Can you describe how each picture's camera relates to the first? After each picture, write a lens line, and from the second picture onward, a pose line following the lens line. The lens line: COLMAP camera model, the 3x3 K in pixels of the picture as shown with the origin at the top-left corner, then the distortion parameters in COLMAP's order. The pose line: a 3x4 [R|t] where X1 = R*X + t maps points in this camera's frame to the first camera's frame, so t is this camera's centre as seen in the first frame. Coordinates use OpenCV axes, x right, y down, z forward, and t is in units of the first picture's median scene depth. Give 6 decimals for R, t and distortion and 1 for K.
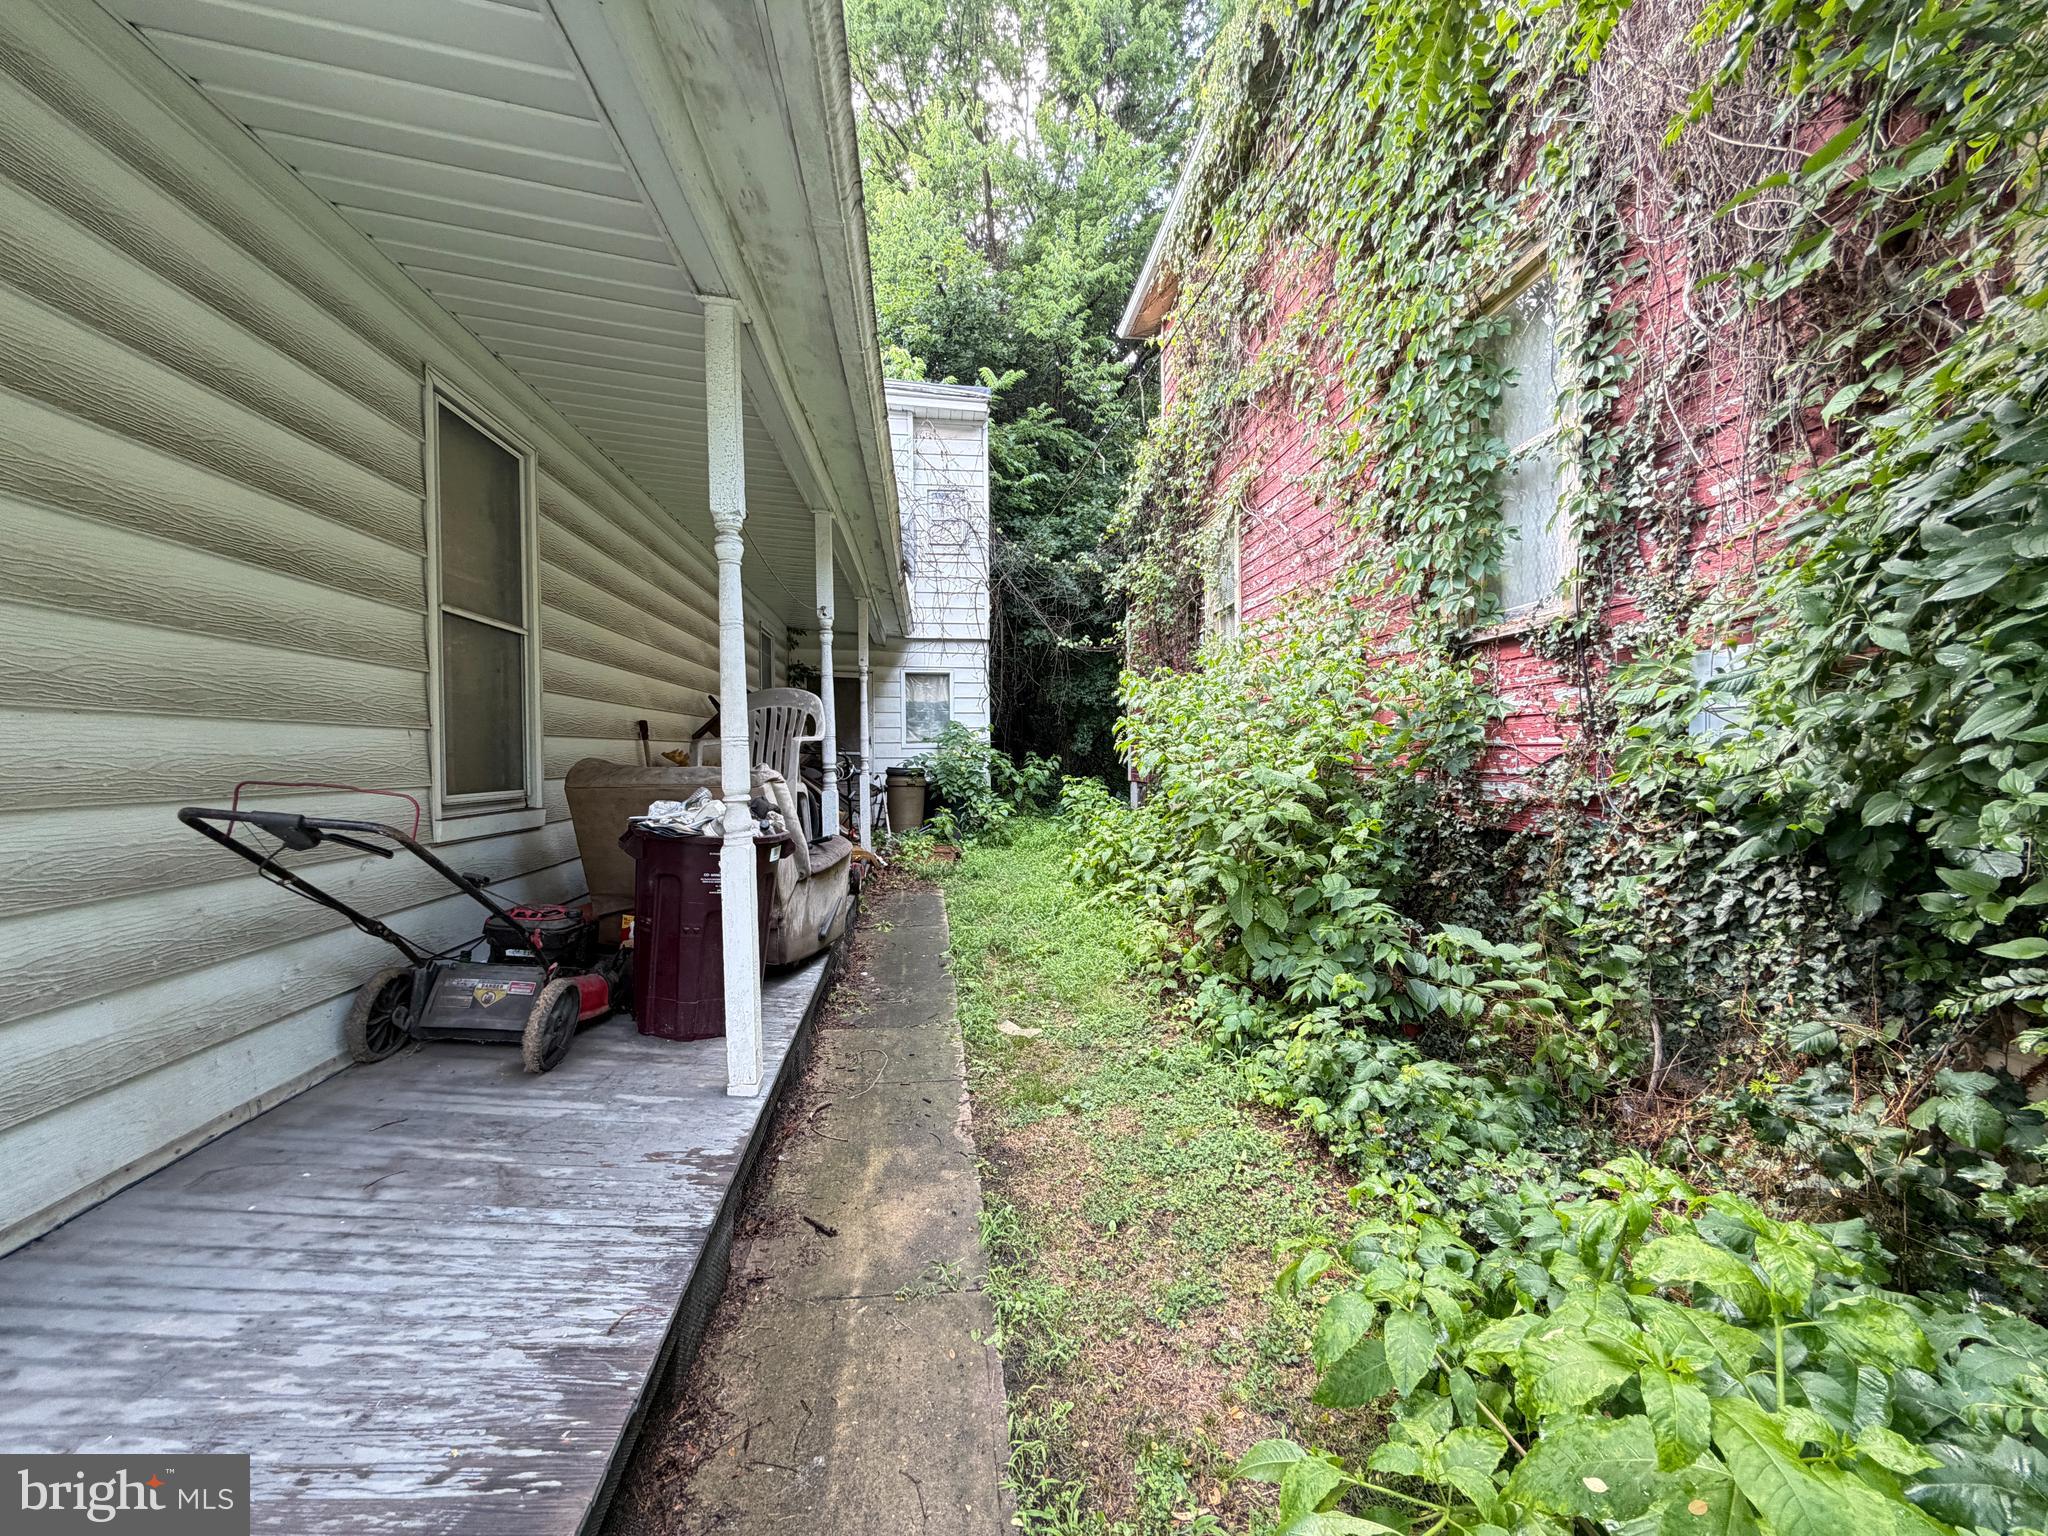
lens RADIAL K [[817.3, 0, 1018.9], [0, 817.3, 770.9], [0, 0, 1]] dist [-0.001185, -0.000087]
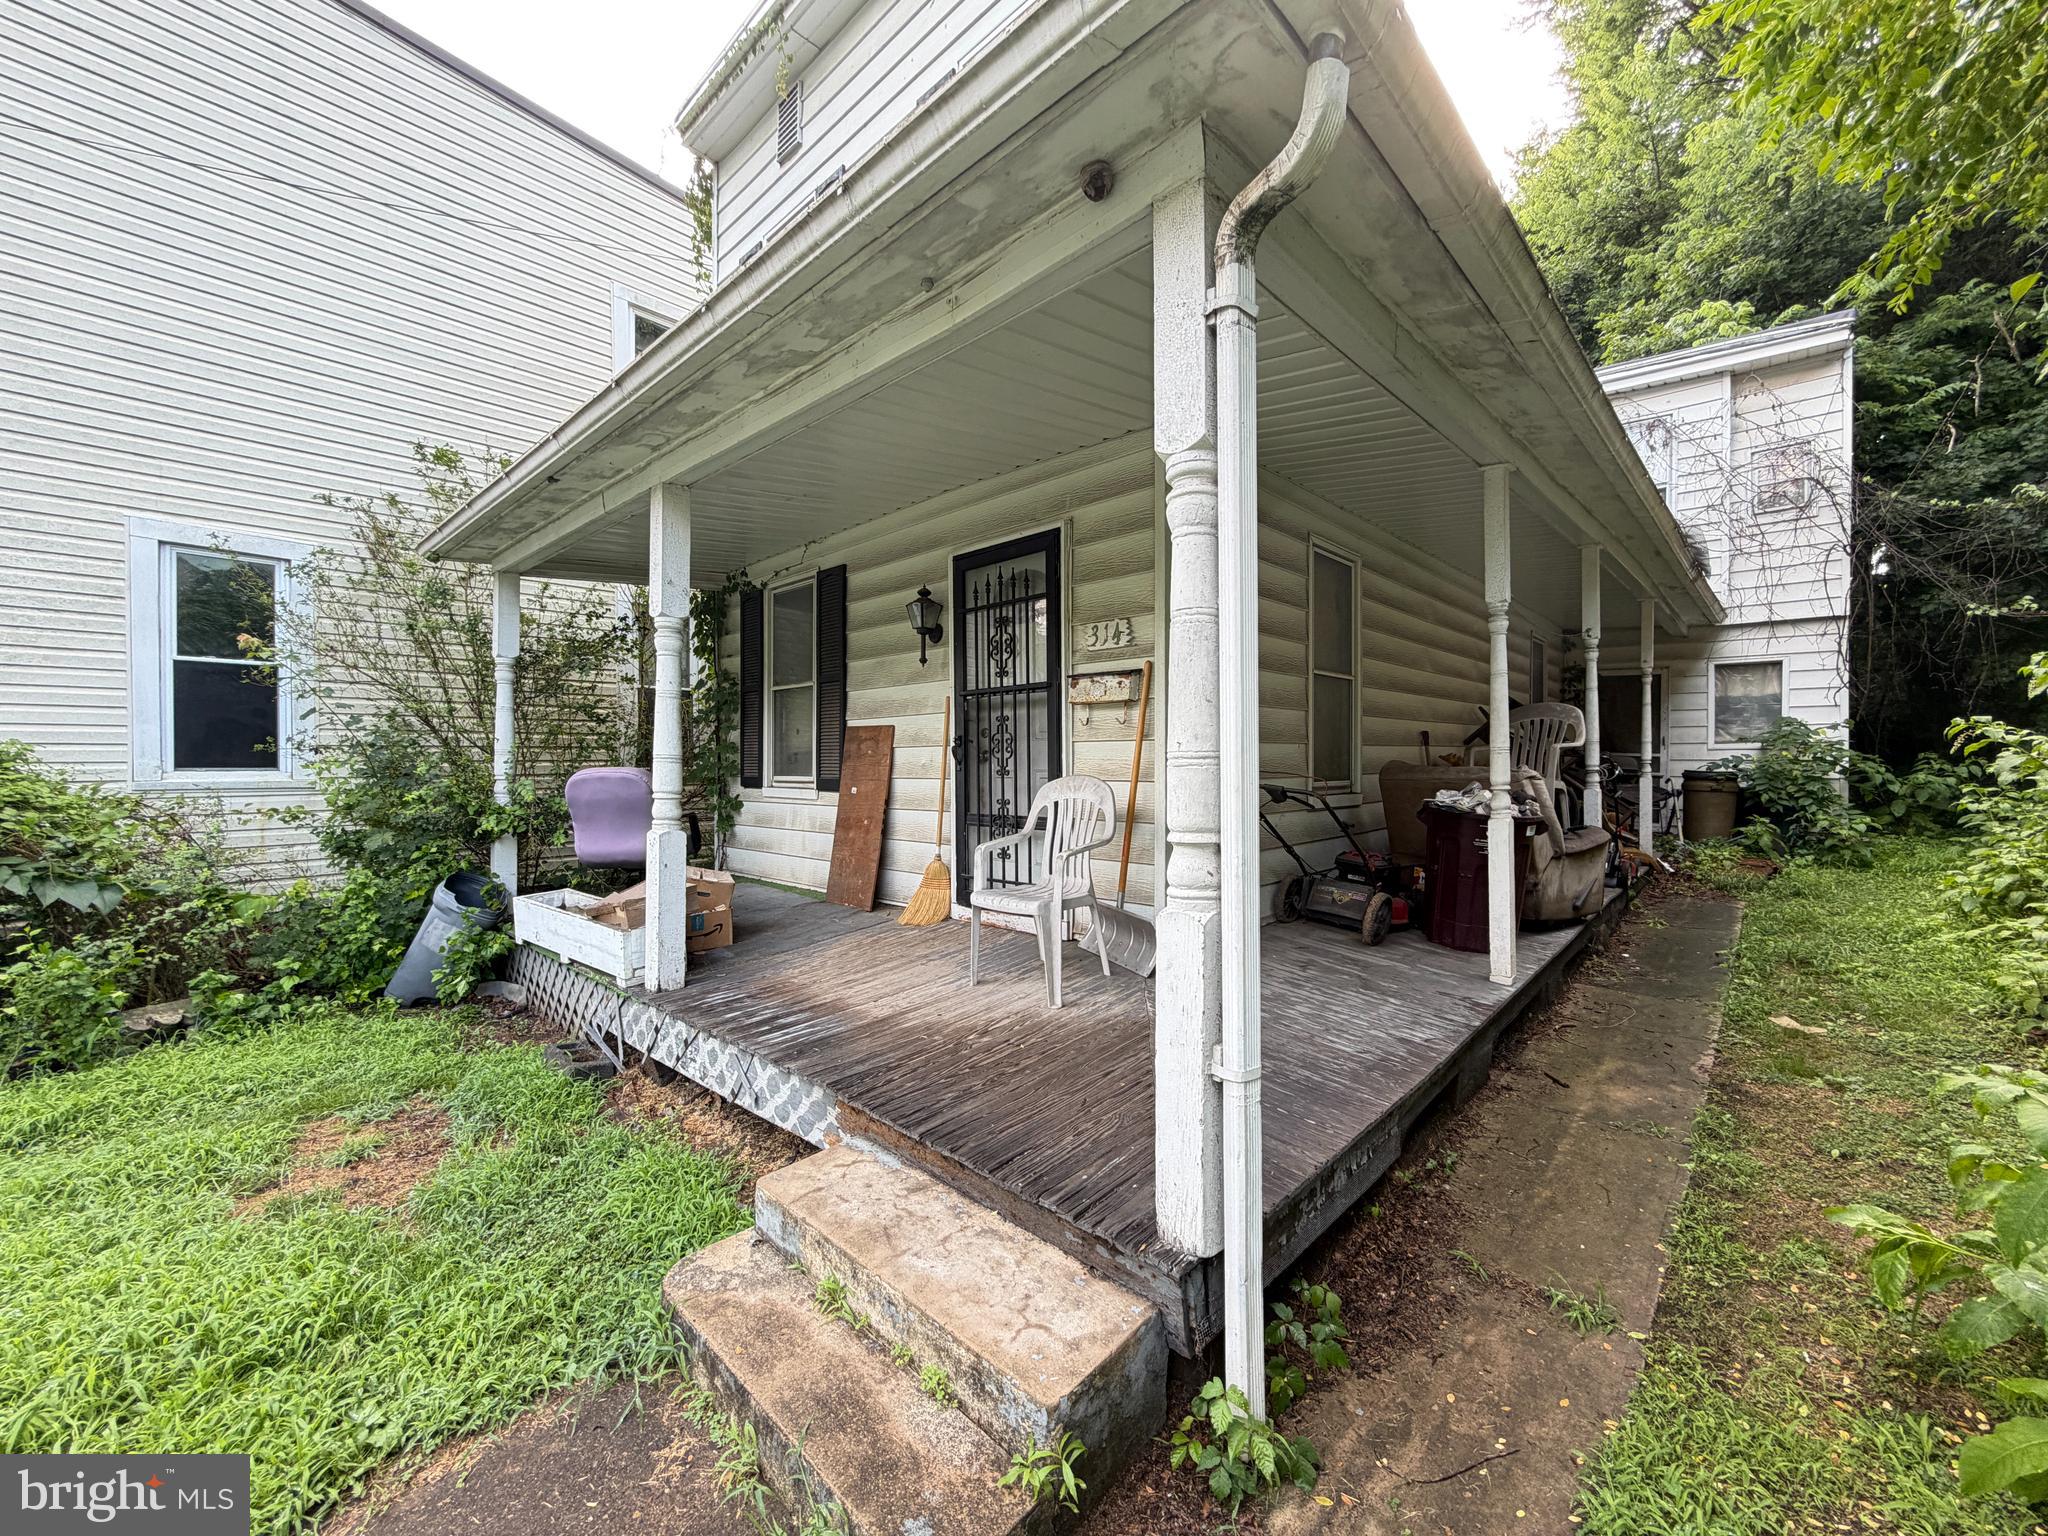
lens RADIAL K [[817.3, 0, 1018.9], [0, 817.3, 770.9], [0, 0, 1]] dist [-0.001185, -0.000087]
pose [[0.643470, 0.015391, -0.765317, 0.149417], [-0.015697, 0.999853, 0.006910, 0.003755], [0.765311, 0.007567, 0.643616, -0.412382]]
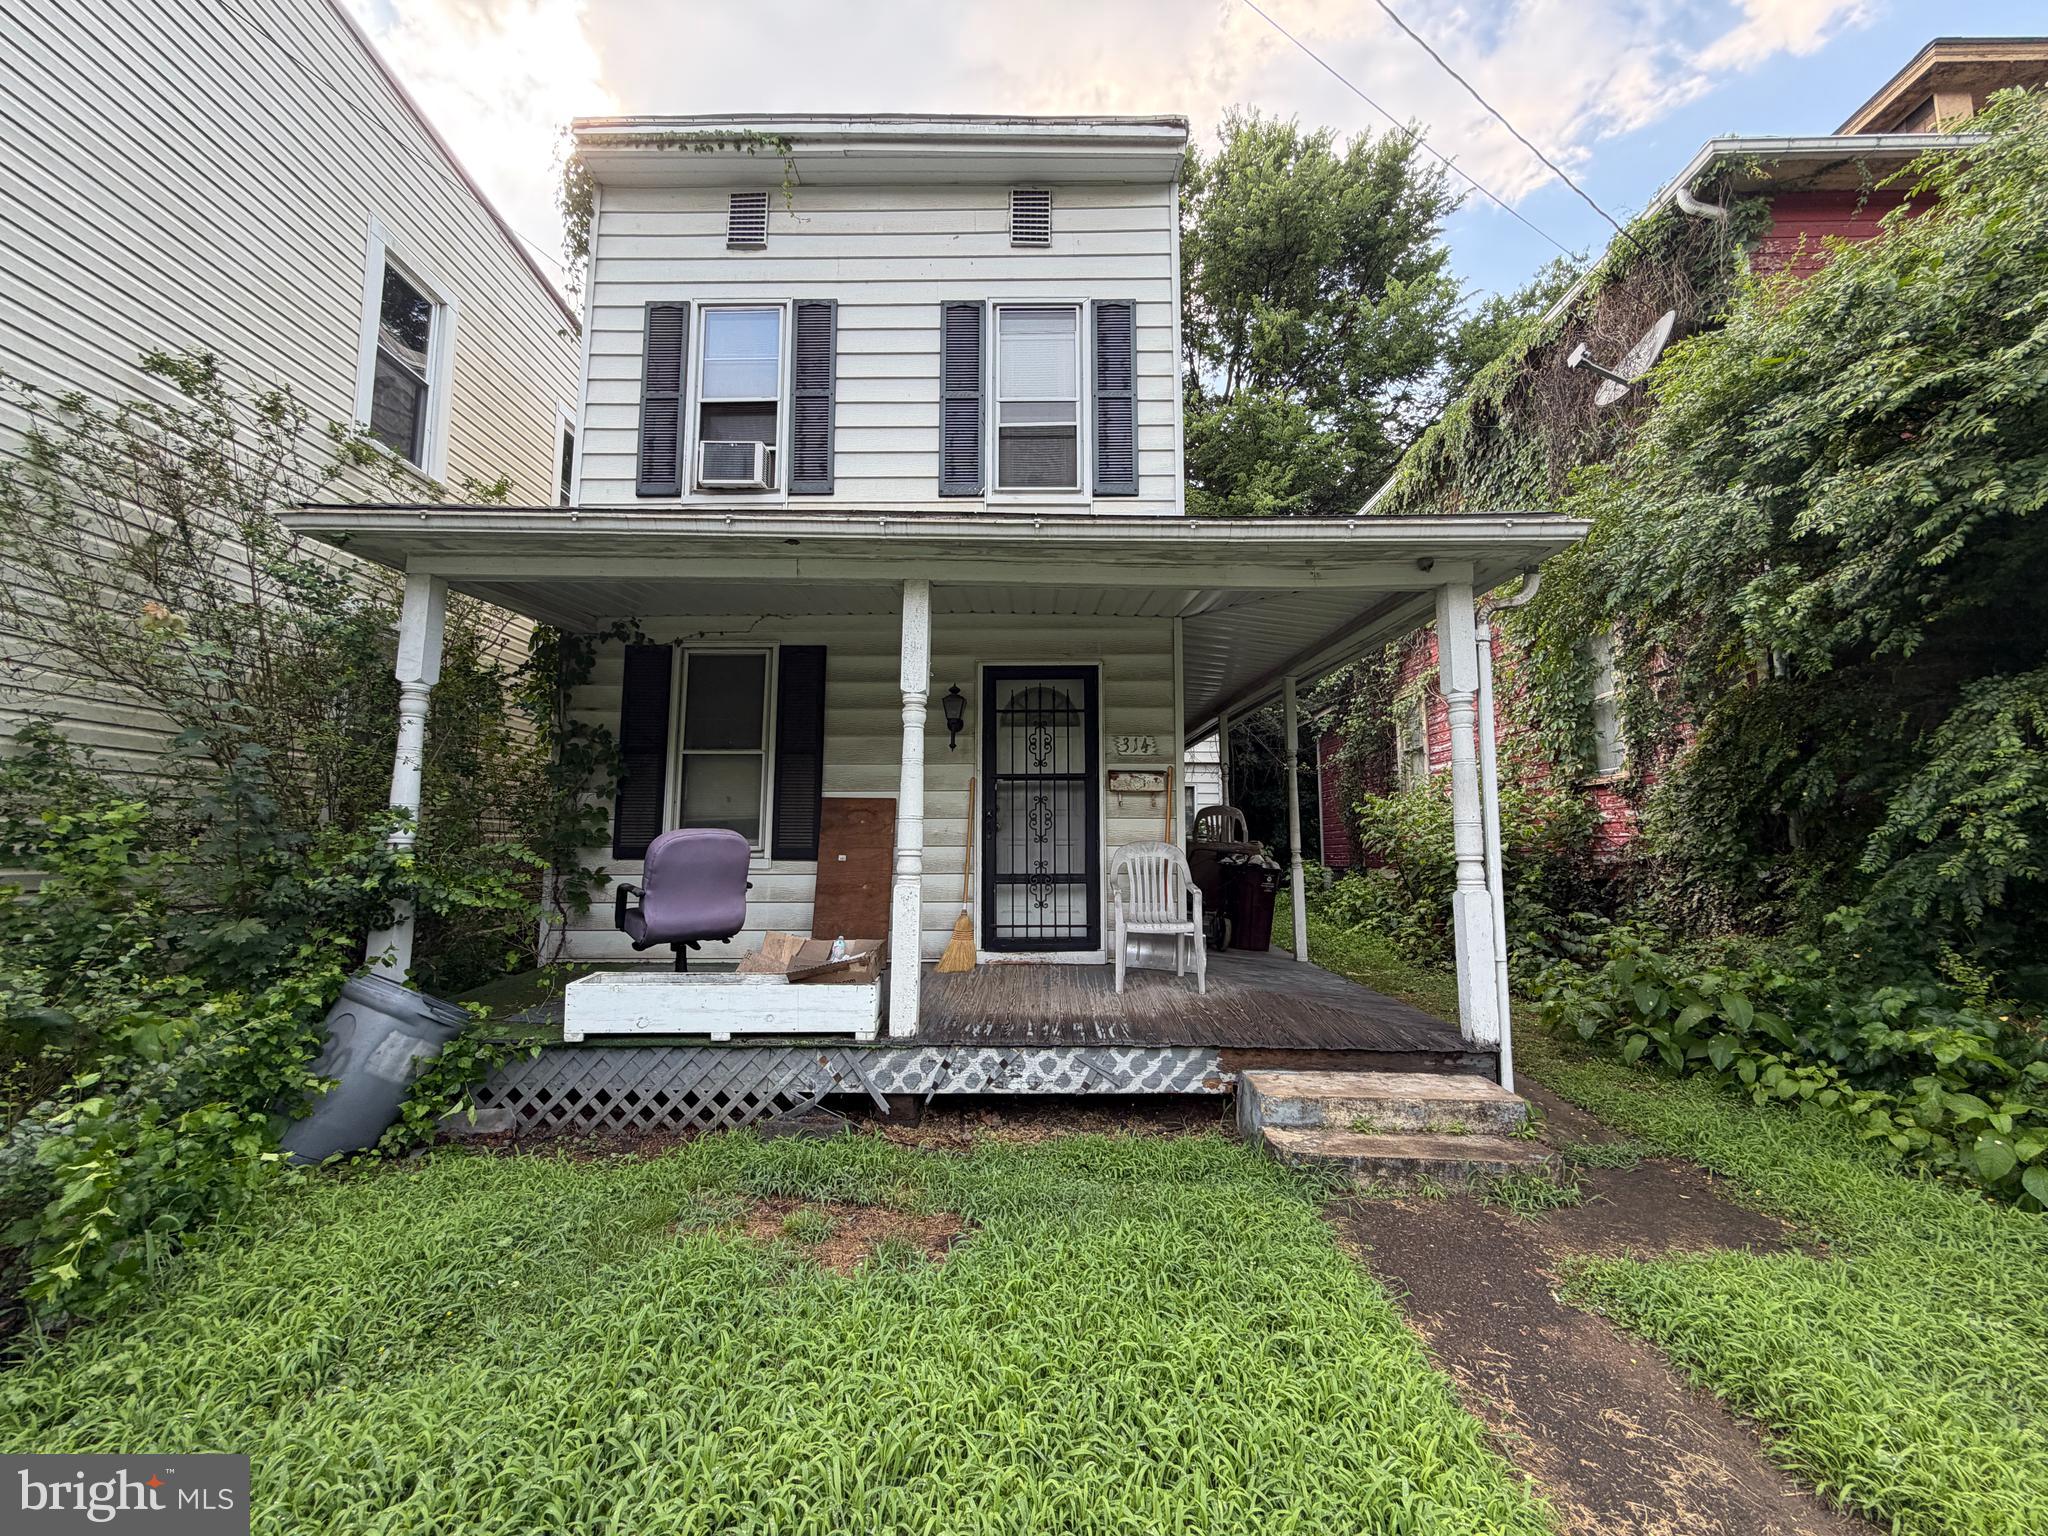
lens RADIAL K [[817.3, 0, 1018.9], [0, 817.3, 770.9], [0, 0, 1]] dist [-0.001185, -0.000087]
pose [[0.993293, 0.000869, -0.115618, -0.596120], [-0.014440, 0.993074, -0.116597, 0.061175], [0.114716, 0.117485, 0.986427, -1.154095]]
